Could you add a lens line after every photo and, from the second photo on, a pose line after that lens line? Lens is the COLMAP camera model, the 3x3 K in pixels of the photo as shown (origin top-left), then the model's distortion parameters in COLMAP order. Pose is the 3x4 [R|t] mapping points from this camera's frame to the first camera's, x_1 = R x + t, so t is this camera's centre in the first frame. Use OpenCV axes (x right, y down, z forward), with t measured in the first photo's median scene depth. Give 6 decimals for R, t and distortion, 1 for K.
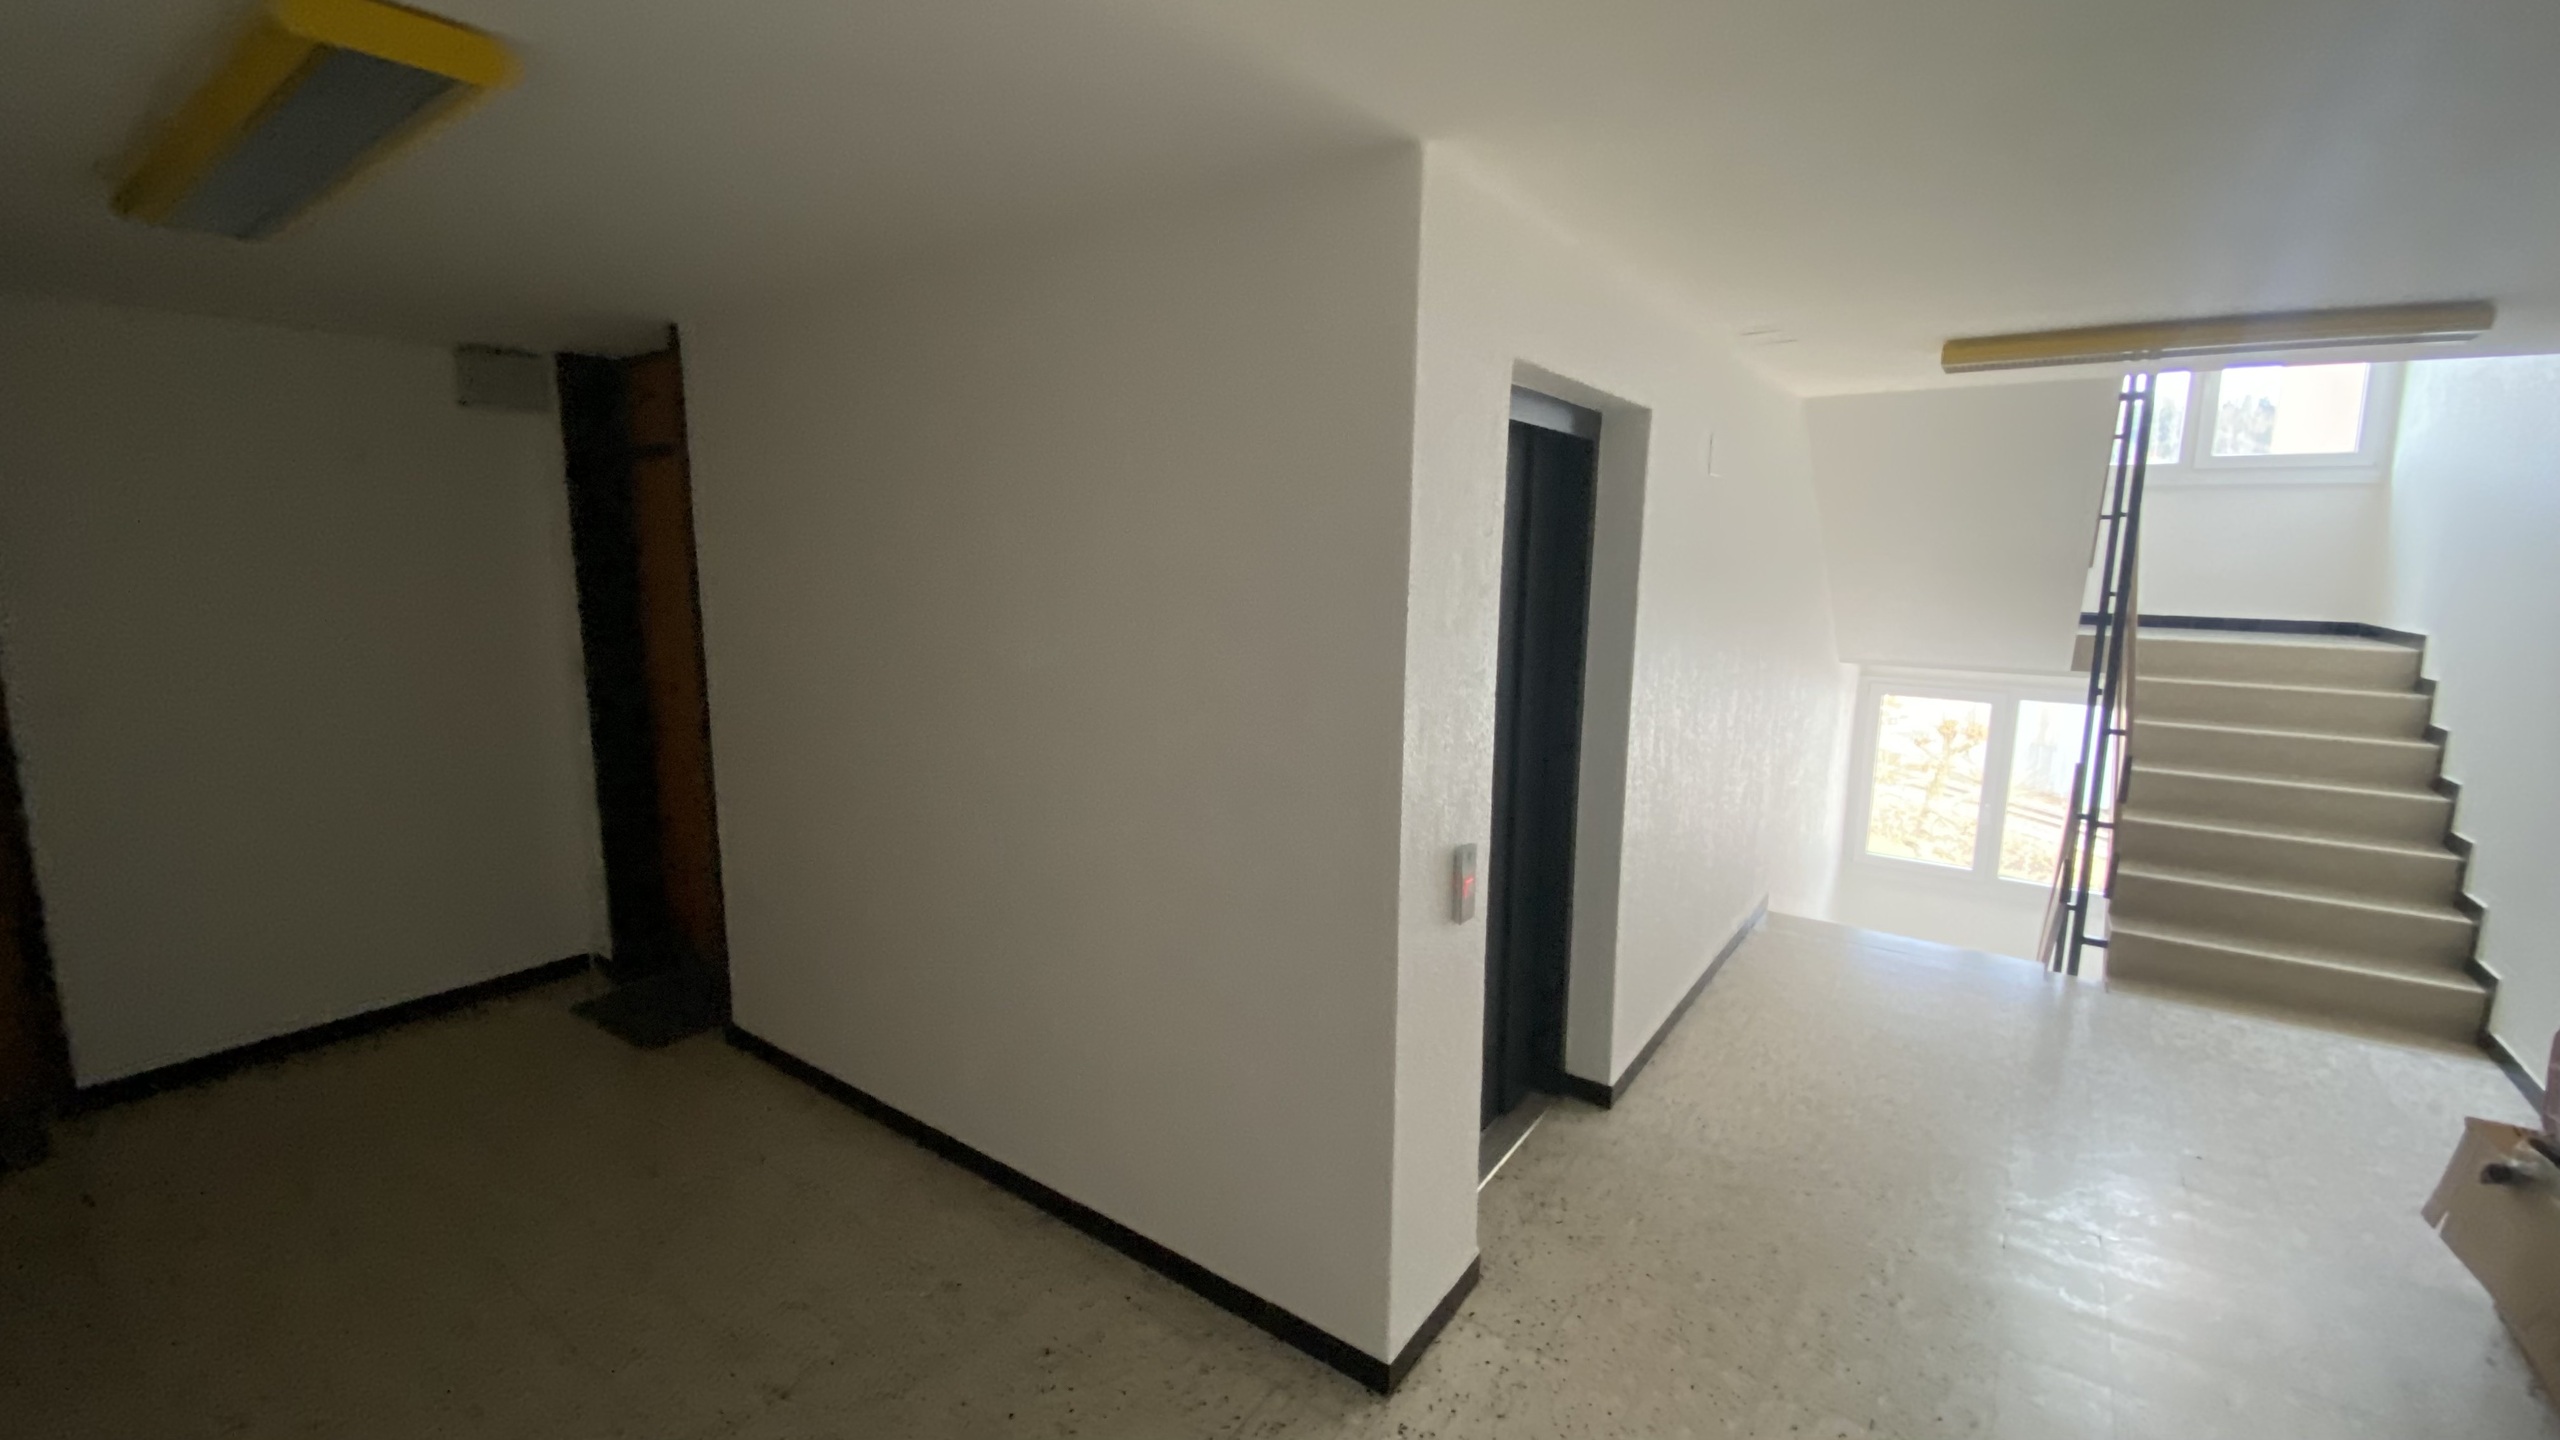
lens RADIAL K [[1063.6, 0, 1277.3], [0, 1063.6, 718.6], [0, 0, 1]] dist [0.041192, -0.030209]
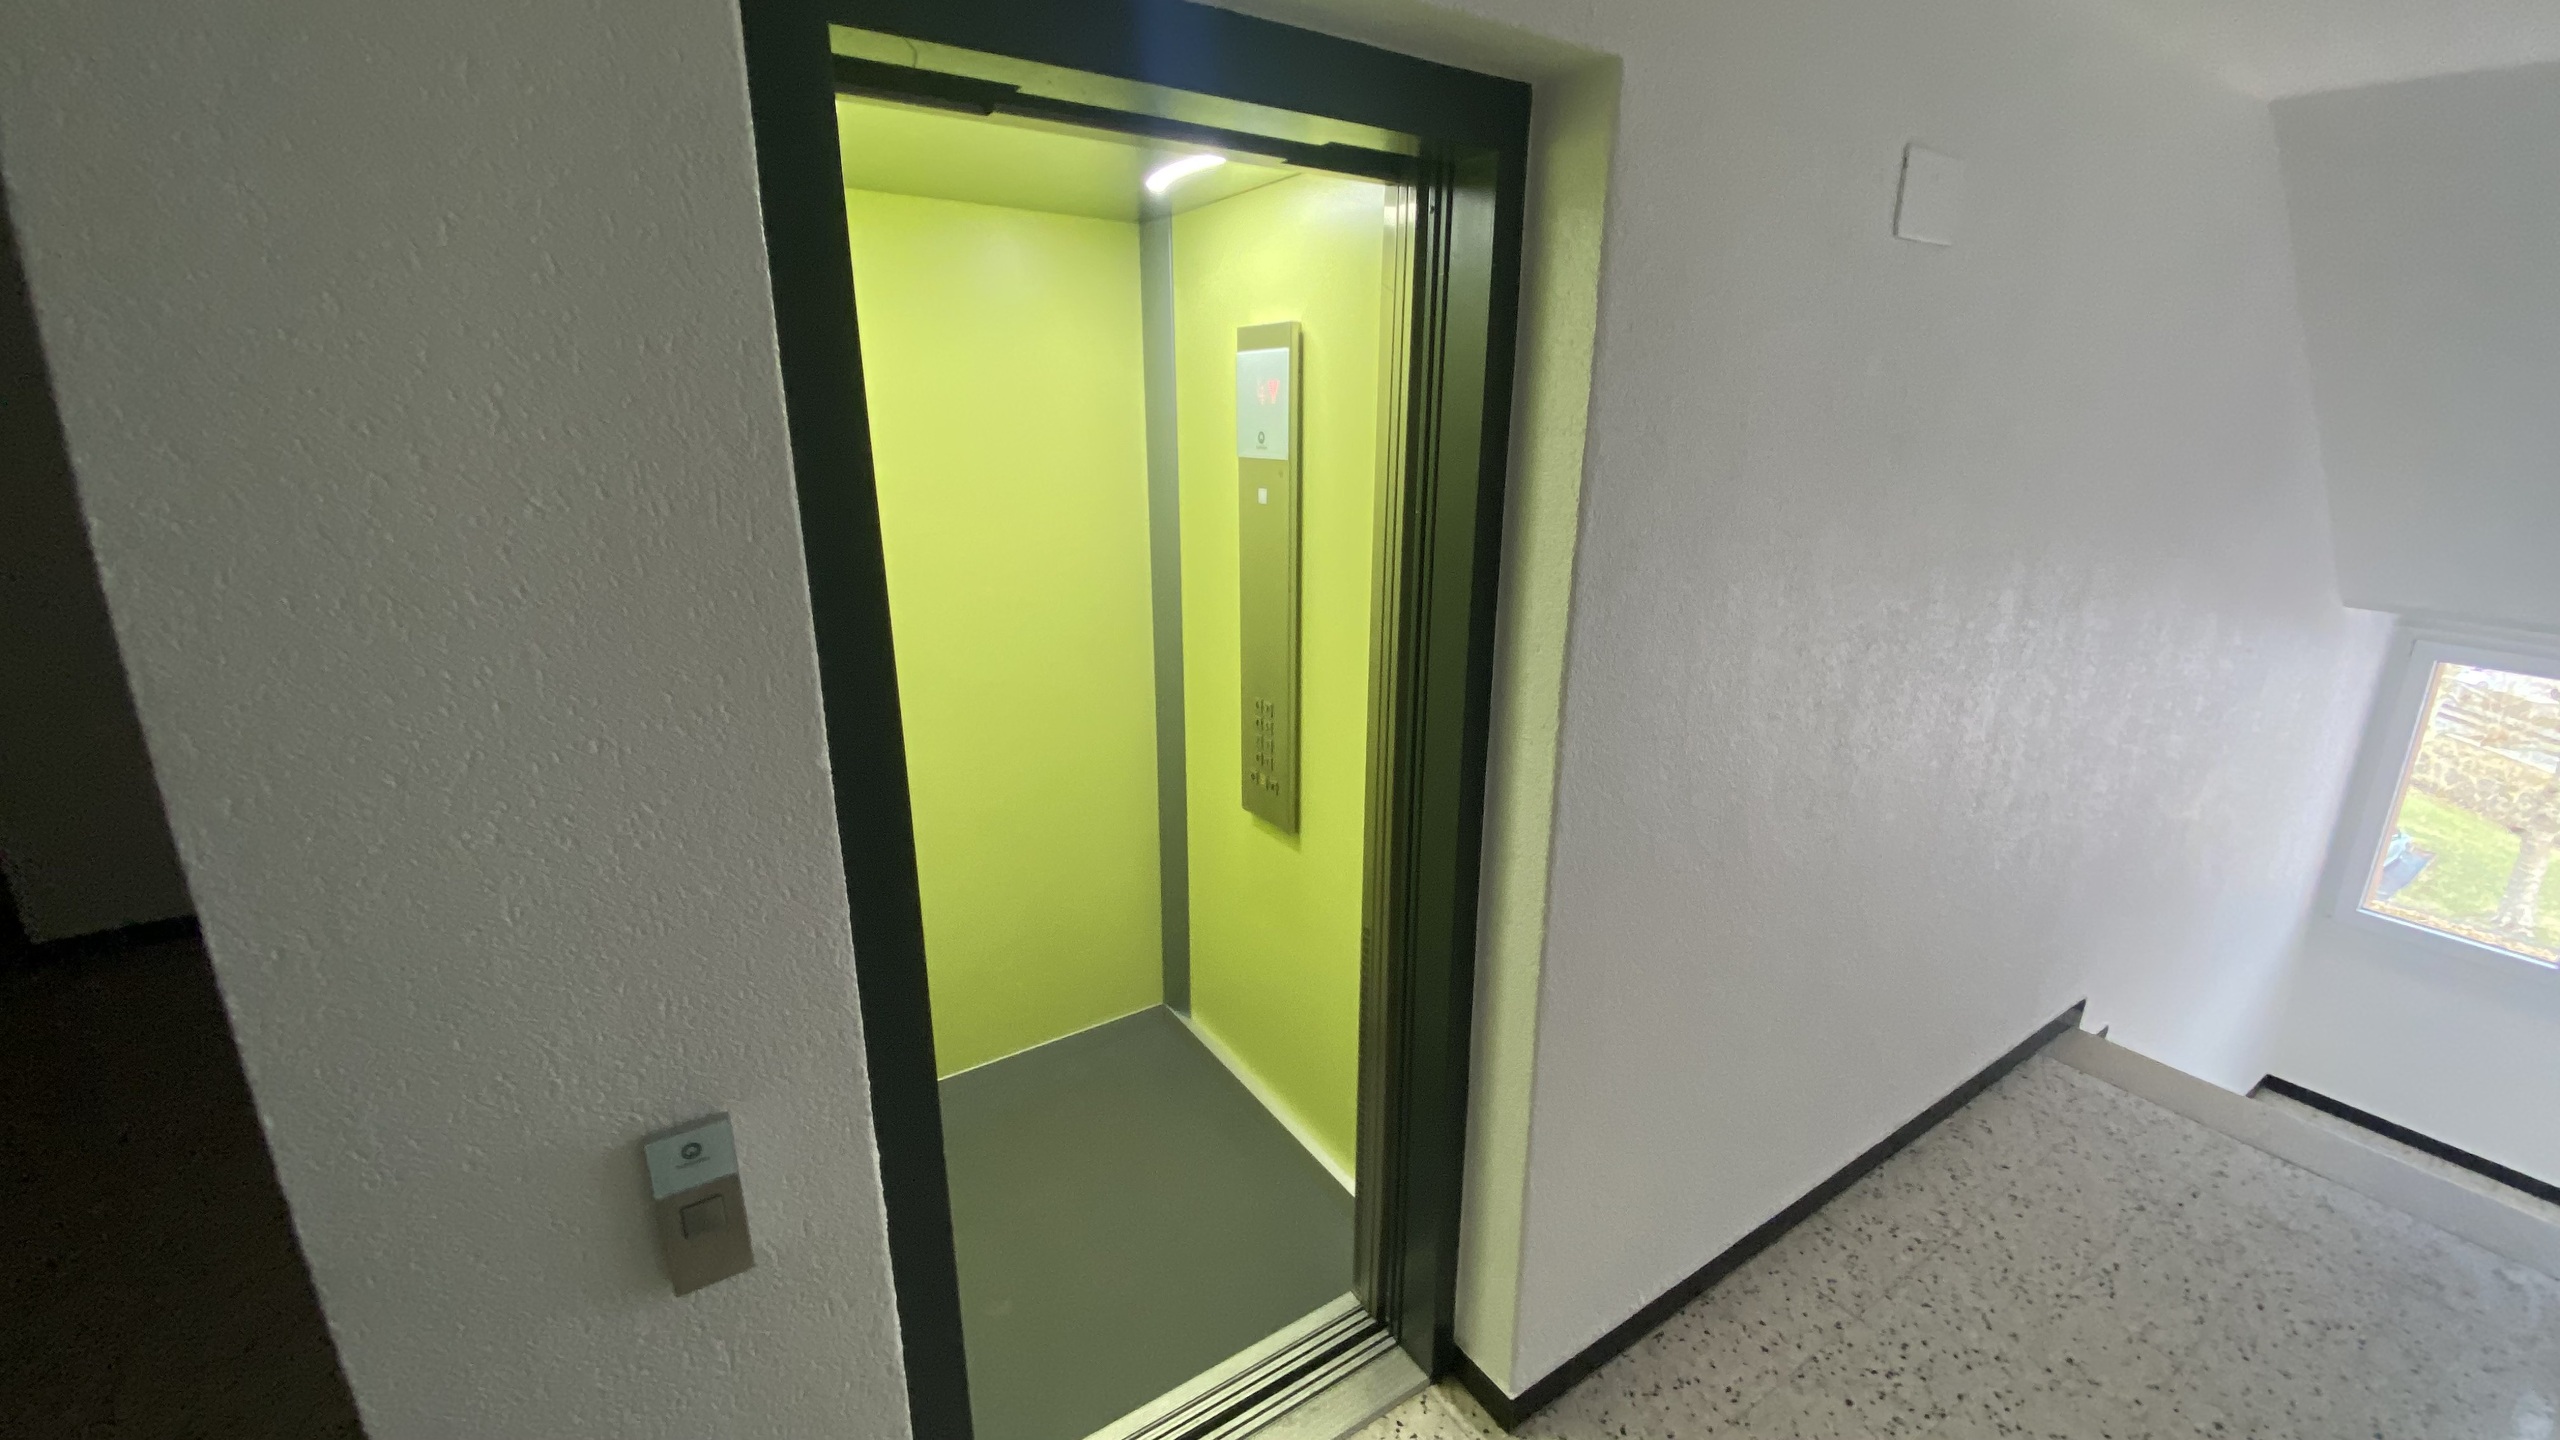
lens RADIAL K [[999.5, 0, 1272.0], [0, 999.5, 679.3], [0, 0, 1]] dist [0.000646, -0.008444]
pose [[0.920908, 0.092295, -0.378695, 0.179577], [-0.054345, 0.992475, 0.109730, -0.036454], [0.385973, -0.080471, 0.918994, 0.255417]]
